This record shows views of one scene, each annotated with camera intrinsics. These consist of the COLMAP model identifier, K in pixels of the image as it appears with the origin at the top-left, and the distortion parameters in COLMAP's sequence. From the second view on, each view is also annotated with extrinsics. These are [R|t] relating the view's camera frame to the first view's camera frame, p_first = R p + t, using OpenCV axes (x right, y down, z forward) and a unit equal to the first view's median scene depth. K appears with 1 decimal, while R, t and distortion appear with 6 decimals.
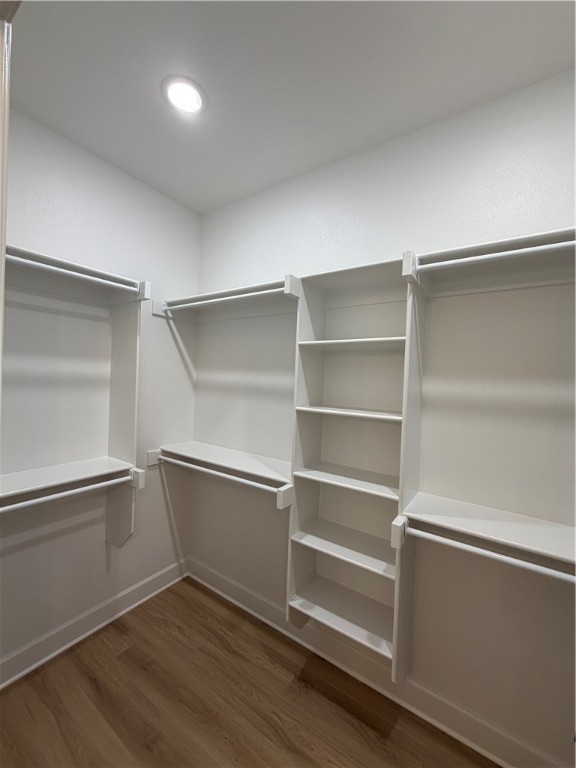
lens RADIAL K [[306.7, 0, 288.0], [0, 306.7, 384.0], [0, 0, 1]] dist [-0.009659, 0.000069]
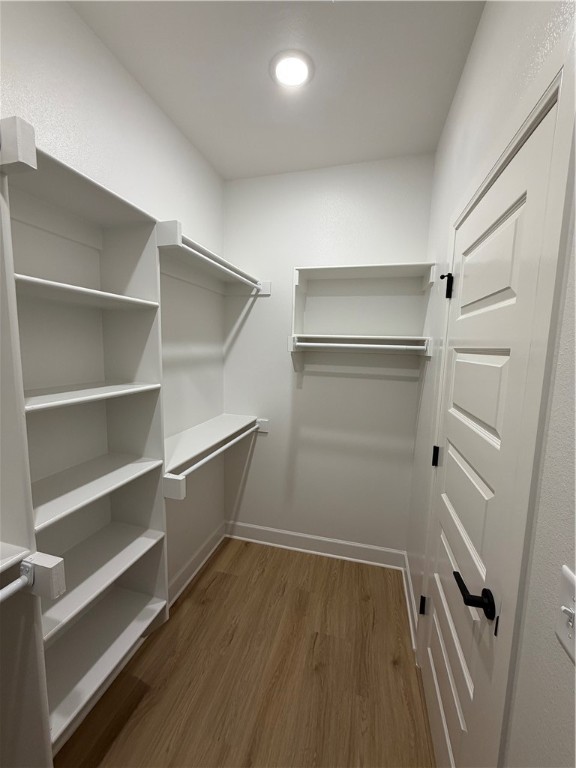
lens RADIAL K [[306.7, 0, 288.0], [0, 306.7, 384.0], [0, 0, 1]] dist [-0.009659, 0.000069]
pose [[-0.345534, -0.153878, 0.925704, -0.661077], [-0.017706, 0.987357, 0.157518, -0.055540], [-0.938239, 0.038037, -0.343890, 0.864209]]
